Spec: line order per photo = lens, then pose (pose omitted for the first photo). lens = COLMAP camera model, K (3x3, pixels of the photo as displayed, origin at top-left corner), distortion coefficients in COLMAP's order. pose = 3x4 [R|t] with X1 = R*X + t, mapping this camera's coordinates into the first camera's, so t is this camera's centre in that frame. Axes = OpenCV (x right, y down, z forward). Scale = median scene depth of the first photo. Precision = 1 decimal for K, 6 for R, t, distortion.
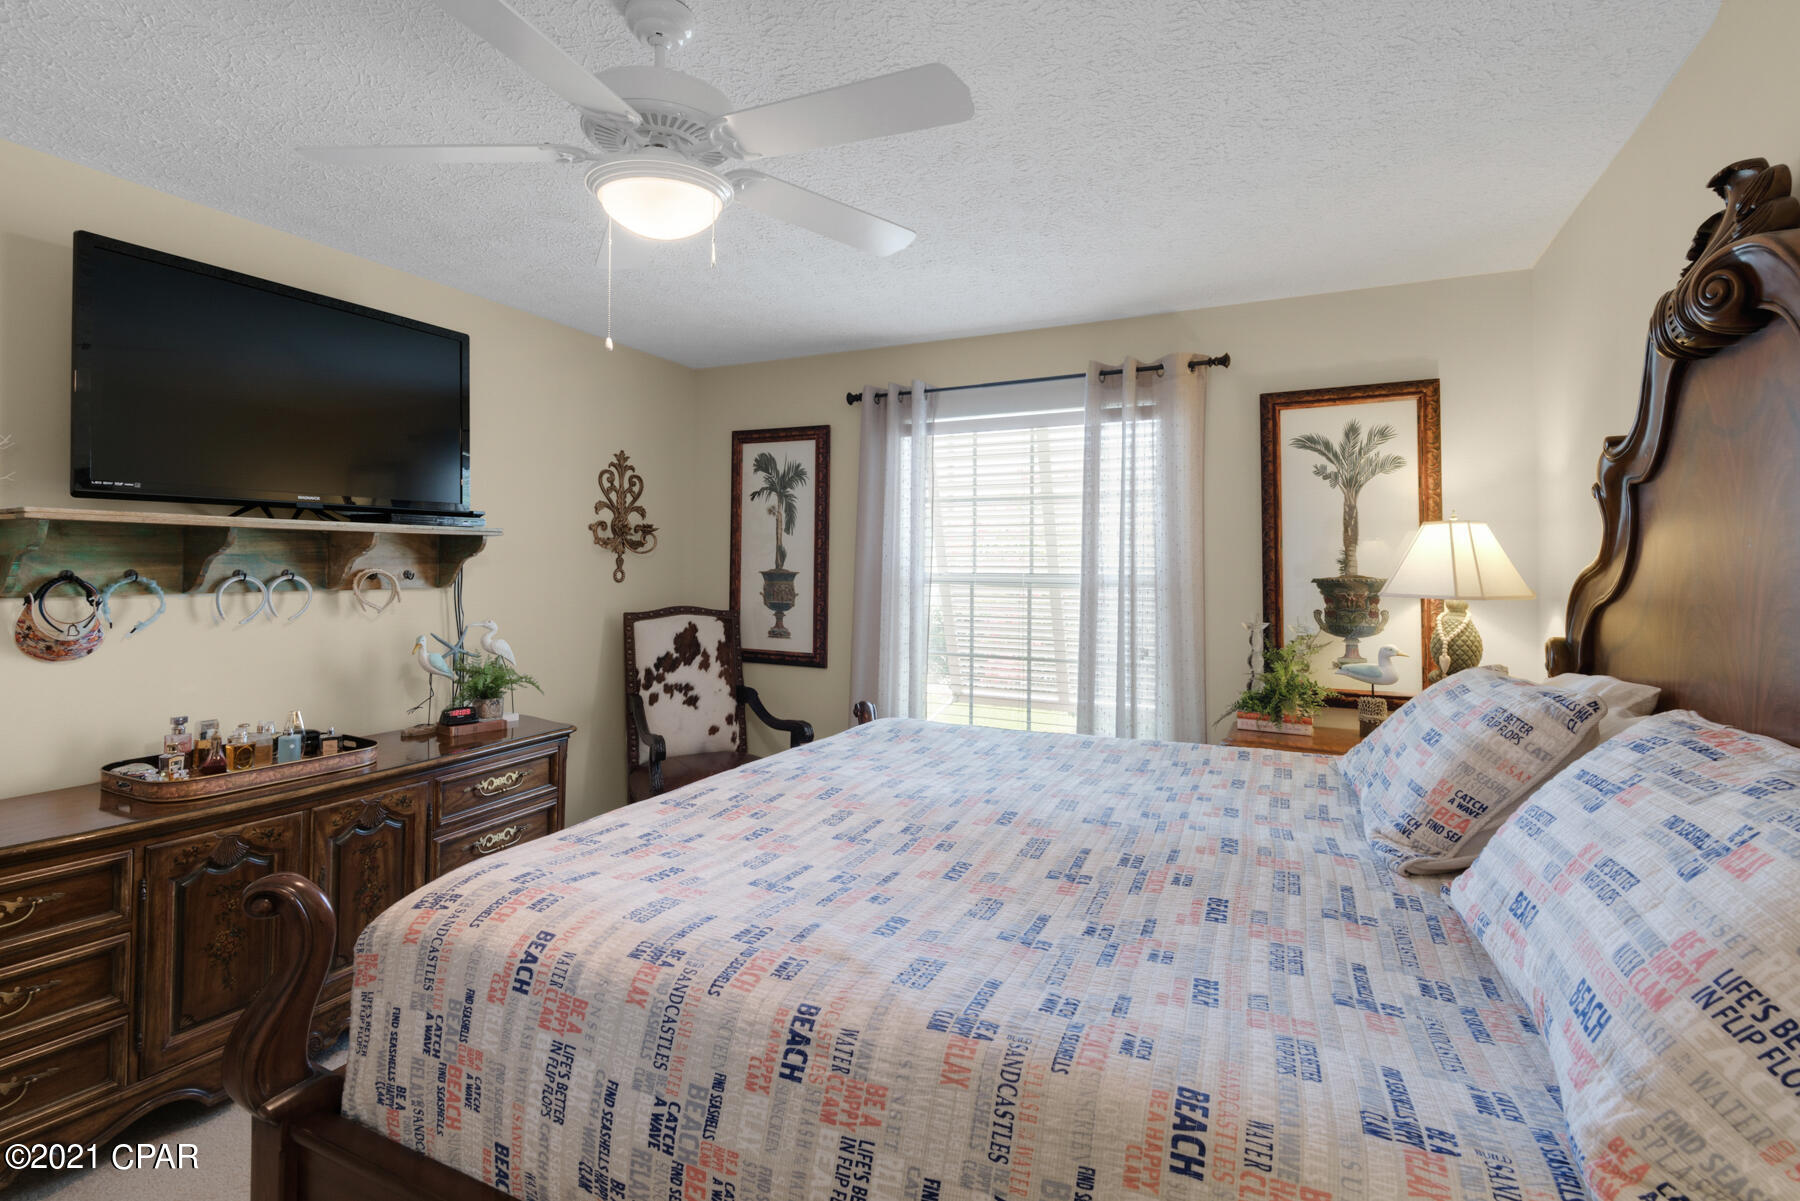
lens RADIAL K [[835.0, 0, 904.7], [0, 835.0, 552.6], [0, 0, 1]] dist [0.039803, -0.020641]
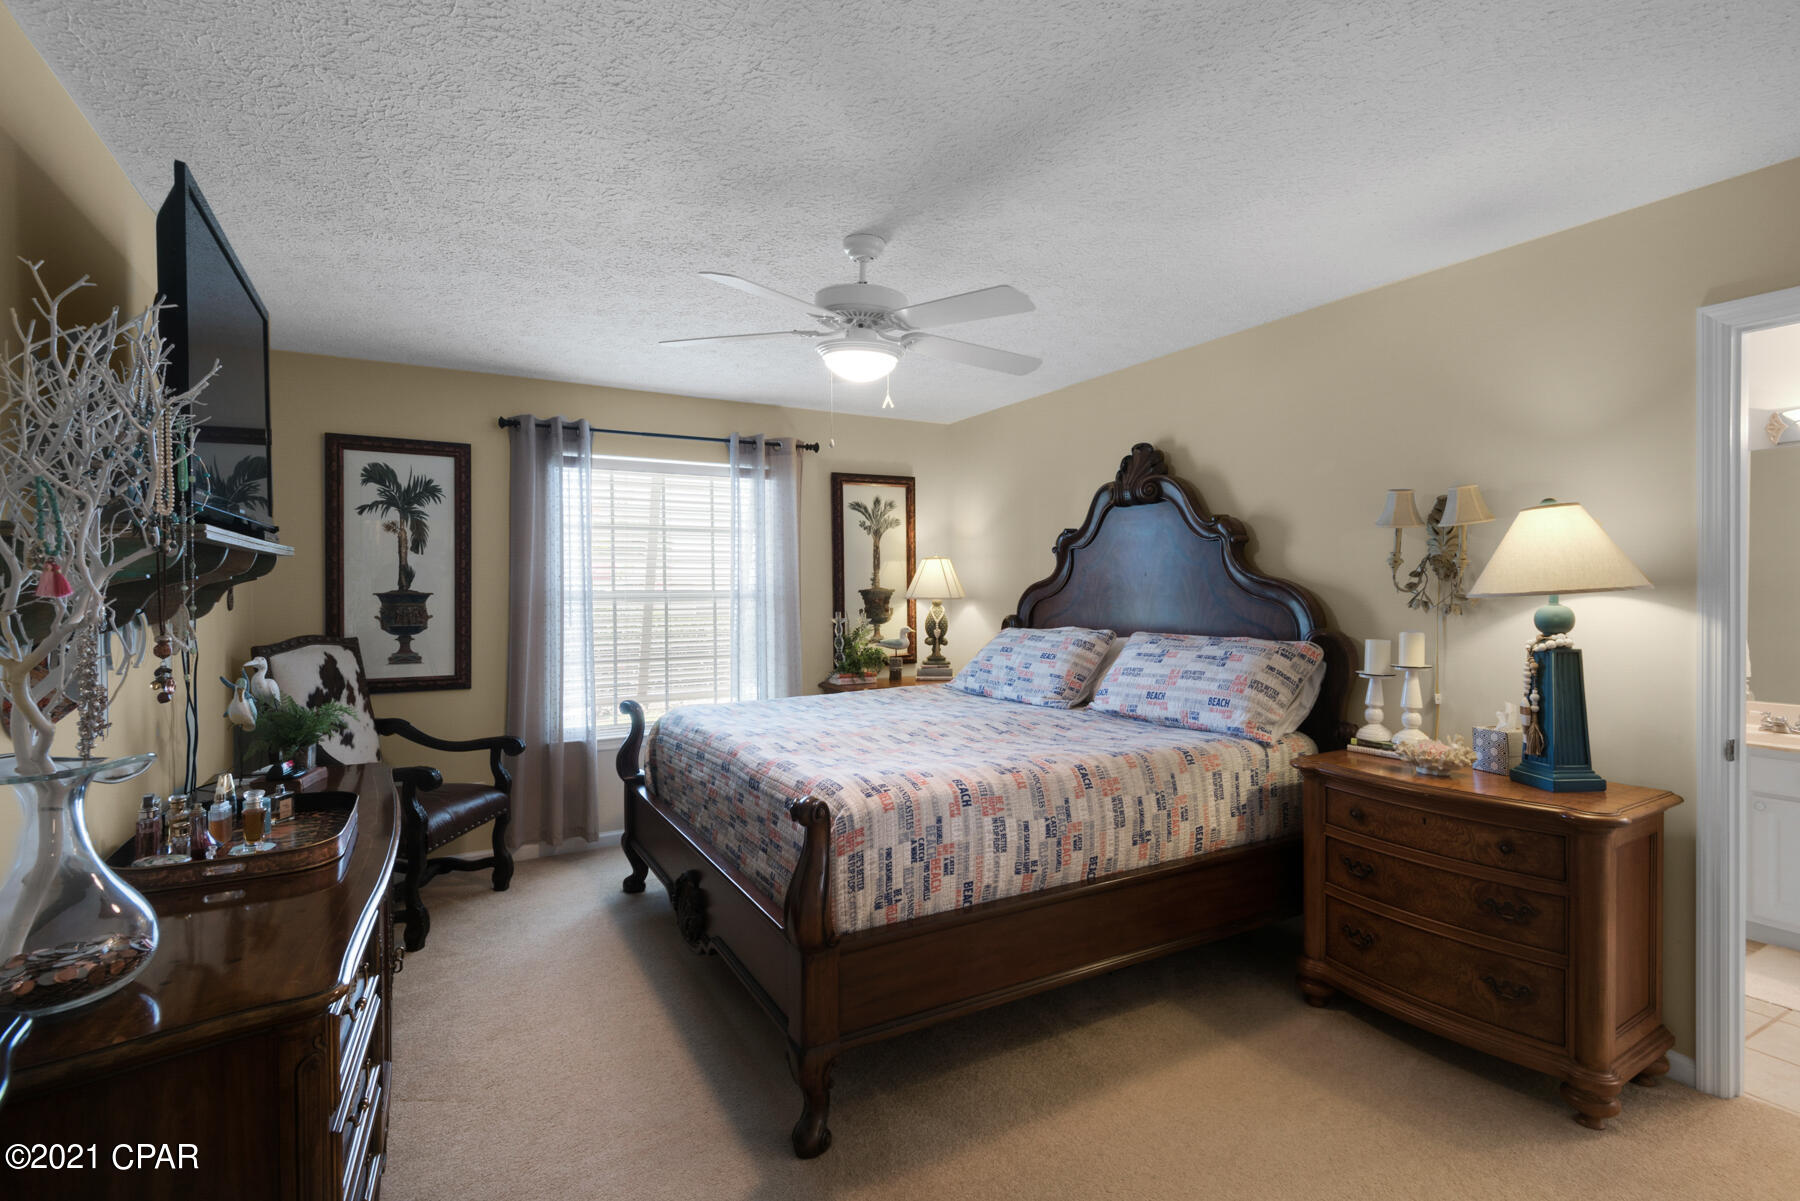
lens RADIAL K [[820.8, 0, 903.4], [0, 820.8, 585.8], [0, 0, 1]] dist [0.034961, -0.019365]
pose [[0.576758, -0.012658, 0.816817, -0.715907], [-0.006677, 0.999774, 0.020208, -0.009471], [-0.816888, -0.017109, 0.576542, 0.010951]]
